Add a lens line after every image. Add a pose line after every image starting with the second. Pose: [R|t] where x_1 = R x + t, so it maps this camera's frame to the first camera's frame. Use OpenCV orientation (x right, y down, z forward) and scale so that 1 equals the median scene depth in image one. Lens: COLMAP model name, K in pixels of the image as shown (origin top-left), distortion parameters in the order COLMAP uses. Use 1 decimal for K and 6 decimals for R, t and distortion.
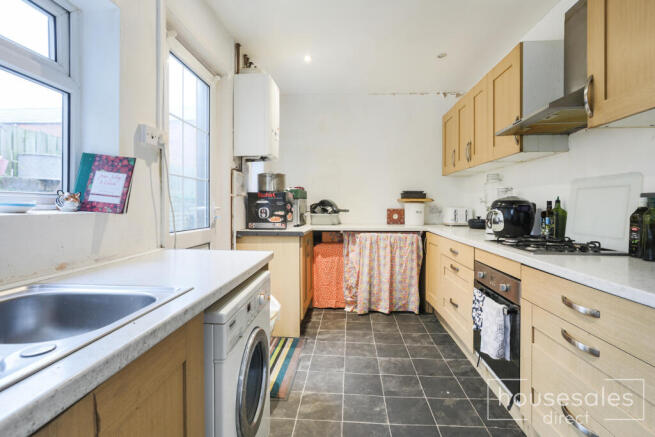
lens RADIAL K [[307.0, 0, 327.5], [0, 307.0, 218.5], [0, 0, 1]] dist [0.001138, 0.000154]
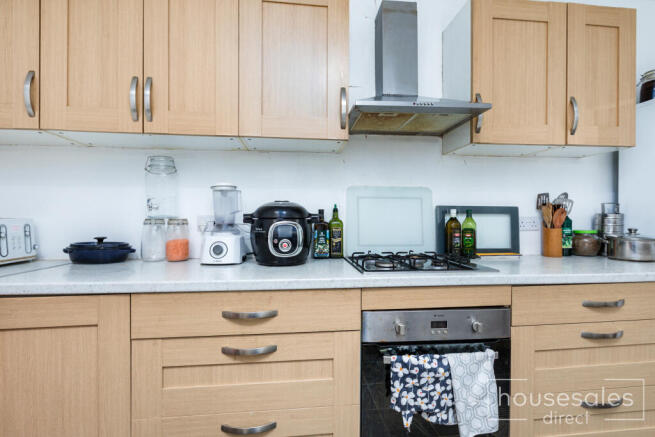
lens RADIAL K [[307.0, 0, 327.5], [0, 307.0, 218.5], [0, 0, 1]] dist [0.001138, 0.000154]
pose [[-0.177732, -0.007748, 0.984048, -0.067864], [0.034715, 0.999297, 0.014138, -0.046115], [-0.983466, 0.036674, -0.177338, 1.180551]]
